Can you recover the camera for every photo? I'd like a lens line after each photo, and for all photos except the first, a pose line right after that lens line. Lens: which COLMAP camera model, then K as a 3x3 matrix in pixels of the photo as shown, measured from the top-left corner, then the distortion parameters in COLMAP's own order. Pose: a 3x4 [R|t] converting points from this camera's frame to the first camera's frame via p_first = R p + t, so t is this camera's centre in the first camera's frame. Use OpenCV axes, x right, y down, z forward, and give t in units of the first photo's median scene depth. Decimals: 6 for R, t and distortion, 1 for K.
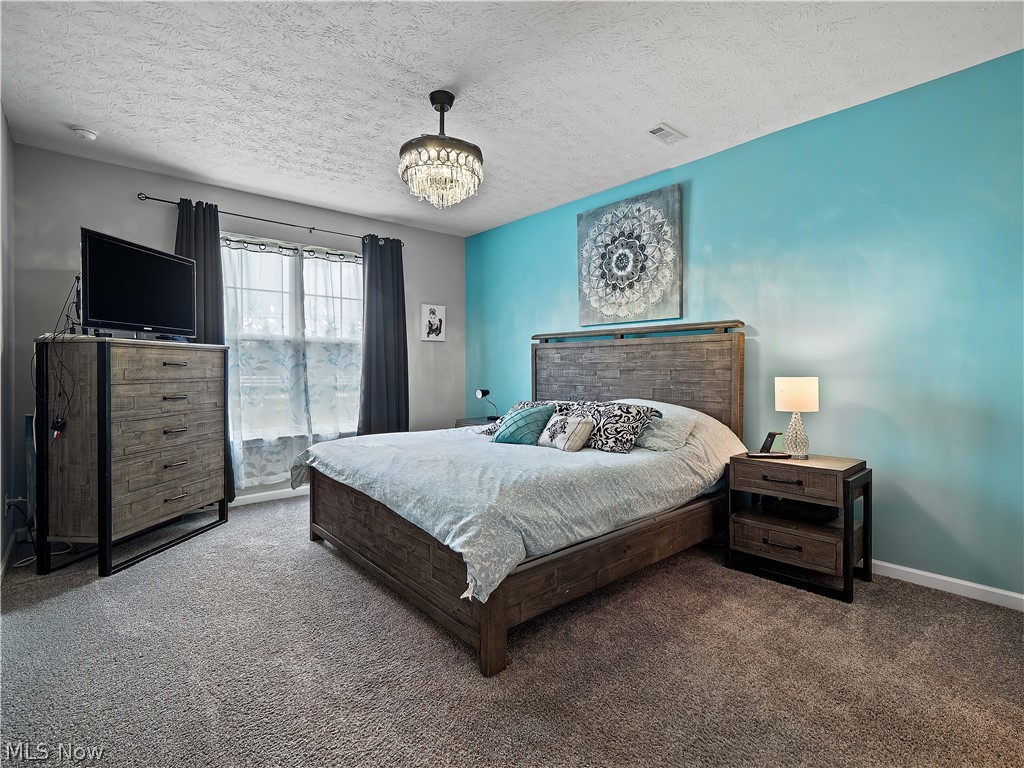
lens RADIAL K [[496.5, 0, 512.8], [0, 496.5, 379.8], [0, 0, 1]] dist [-0.000743, -0.001250]
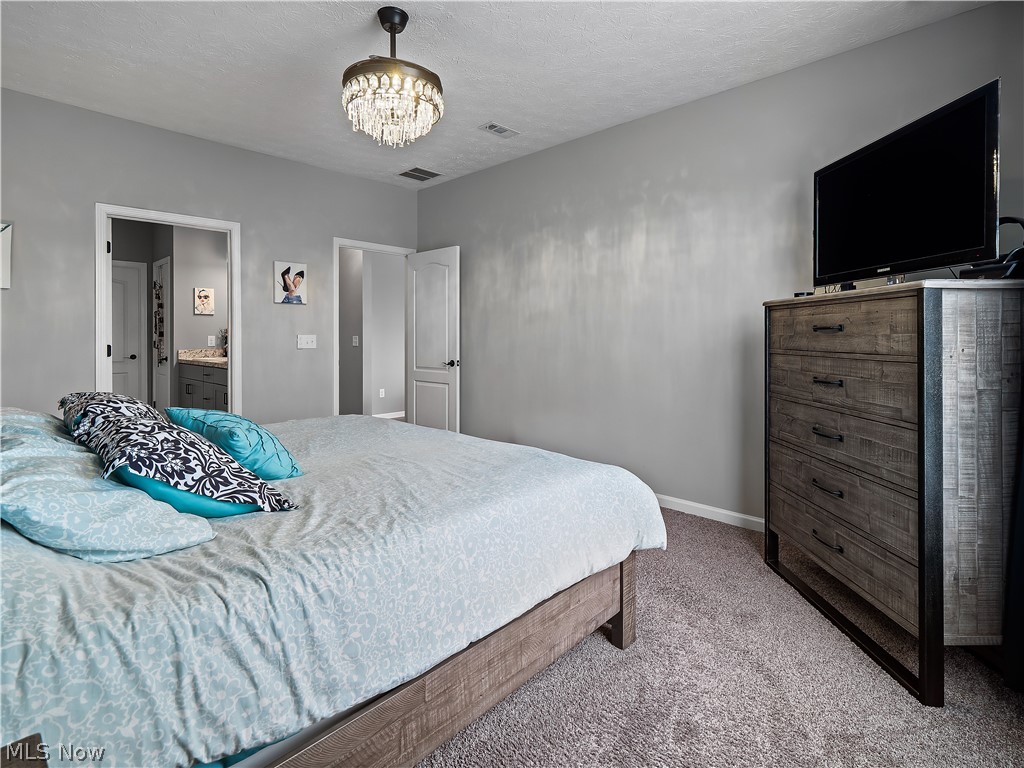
lens RADIAL K [[496.5, 0, 512.8], [0, 496.5, 379.8], [0, 0, 1]] dist [-0.000743, -0.001250]
pose [[-0.996237, 0.001151, -0.086662, -0.230489], [-0.008251, 0.994111, 0.108052, -0.031470], [0.086276, 0.108361, -0.990361, 1.610059]]
